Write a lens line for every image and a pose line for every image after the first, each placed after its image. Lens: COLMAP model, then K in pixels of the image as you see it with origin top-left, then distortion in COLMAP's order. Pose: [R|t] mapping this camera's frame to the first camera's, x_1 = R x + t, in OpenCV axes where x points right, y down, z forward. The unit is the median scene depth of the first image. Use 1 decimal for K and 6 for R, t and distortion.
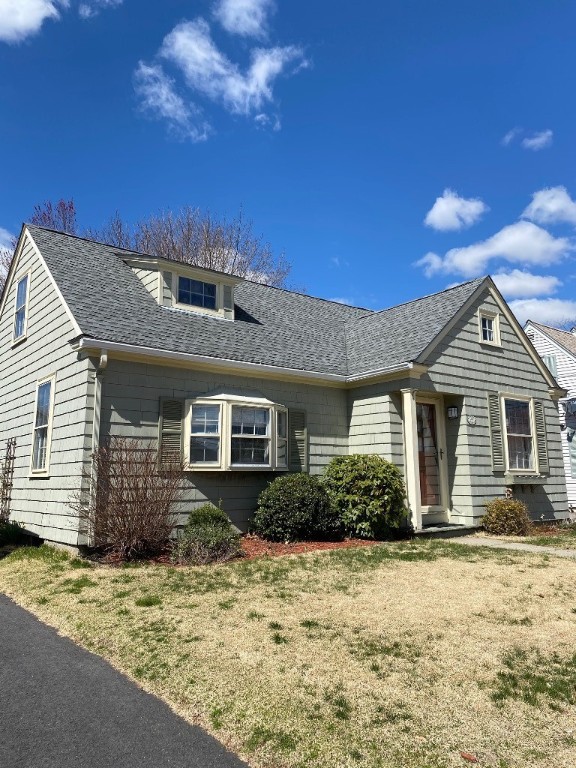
lens RADIAL K [[585.2, 0, 285.2], [0, 585.2, 371.2], [0, 0, 1]] dist [0.068426, -0.085622]
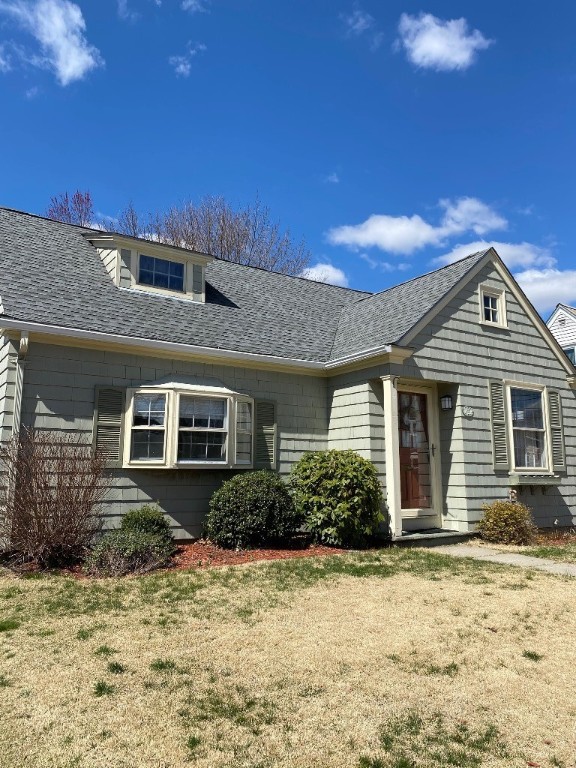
lens RADIAL K [[585.2, 0, 285.2], [0, 585.2, 371.2], [0, 0, 1]] dist [0.068426, -0.085622]
pose [[0.996529, -0.007394, -0.082915, 0.123247], [0.007899, 0.999952, 0.005765, 0.016364], [0.082868, -0.006400, 0.996540, 0.108773]]
